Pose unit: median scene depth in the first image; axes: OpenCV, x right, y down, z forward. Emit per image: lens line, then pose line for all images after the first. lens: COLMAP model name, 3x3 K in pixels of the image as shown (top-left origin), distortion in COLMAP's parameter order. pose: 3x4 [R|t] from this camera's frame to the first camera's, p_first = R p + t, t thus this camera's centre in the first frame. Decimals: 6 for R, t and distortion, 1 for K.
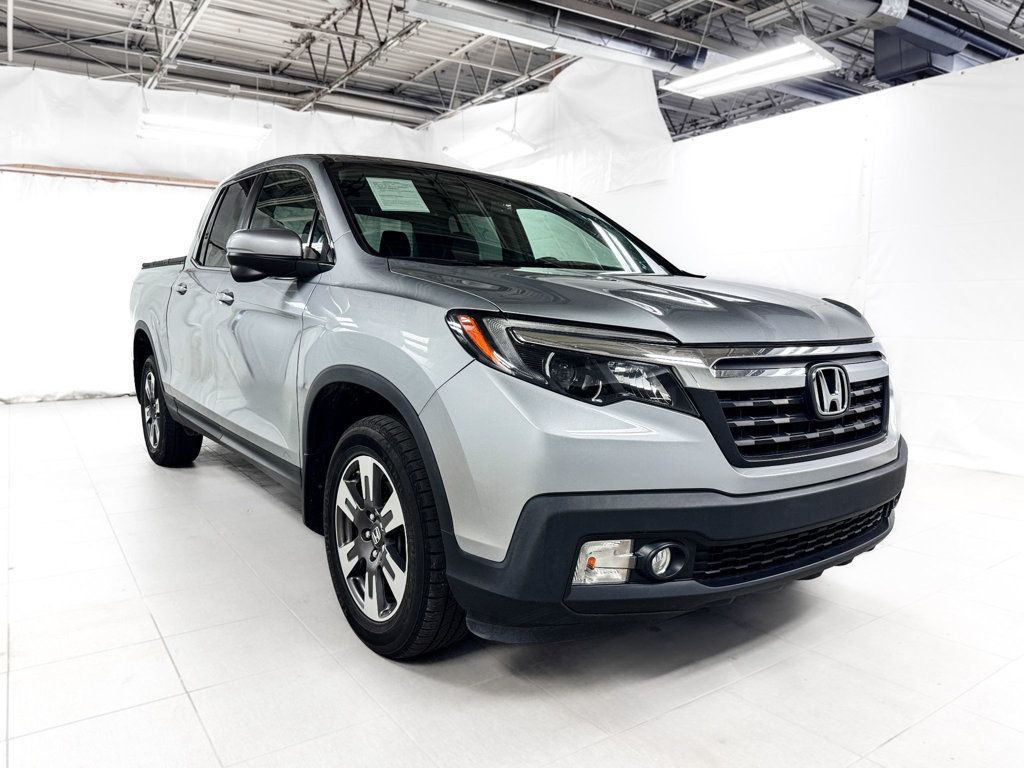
lens RADIAL K [[727.3, 0, 512.0], [0, 727.3, 384.0], [0, 0, 1]] dist [0.007238, -0.000987]
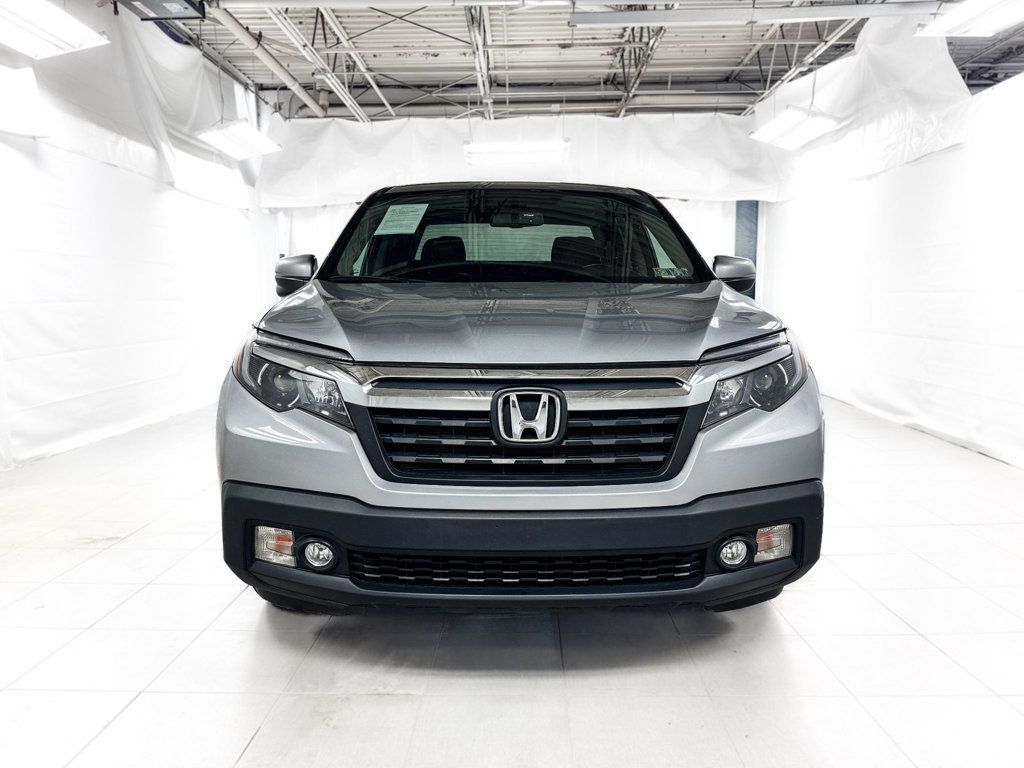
lens RADIAL K [[734.0, 0, 515.7], [0, 734.0, 368.9], [0, 0, 1]] dist [0.033490, -0.003032]
pose [[0.819701, 0.048254, -0.570756, 0.753403], [-0.051848, 0.998605, 0.009963, -0.048147], [0.570440, 0.021426, 0.821060, 0.162606]]
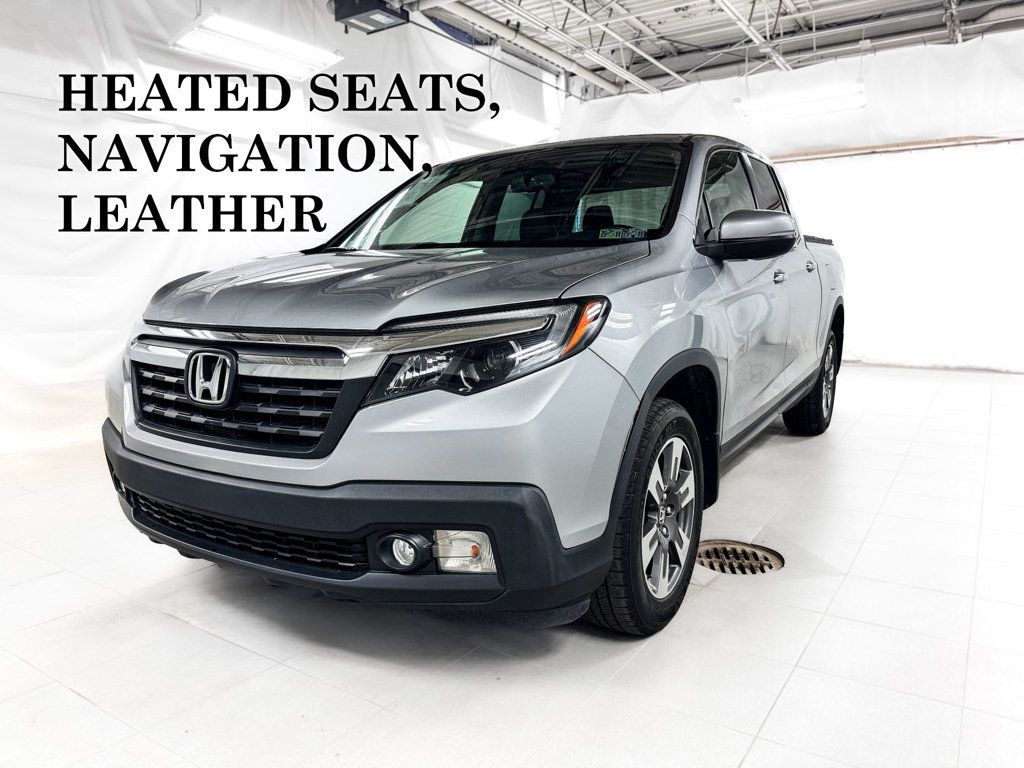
lens RADIAL K [[735.7, 0, 512.0], [0, 735.7, 384.0], [0, 0, 1]] dist [-0.005336, -0.003153]
pose [[0.385641, 0.120723, -0.914717, 1.150588], [-0.085296, 0.991822, 0.094939, -0.084819], [0.918698, 0.041409, 0.392784, 0.772087]]
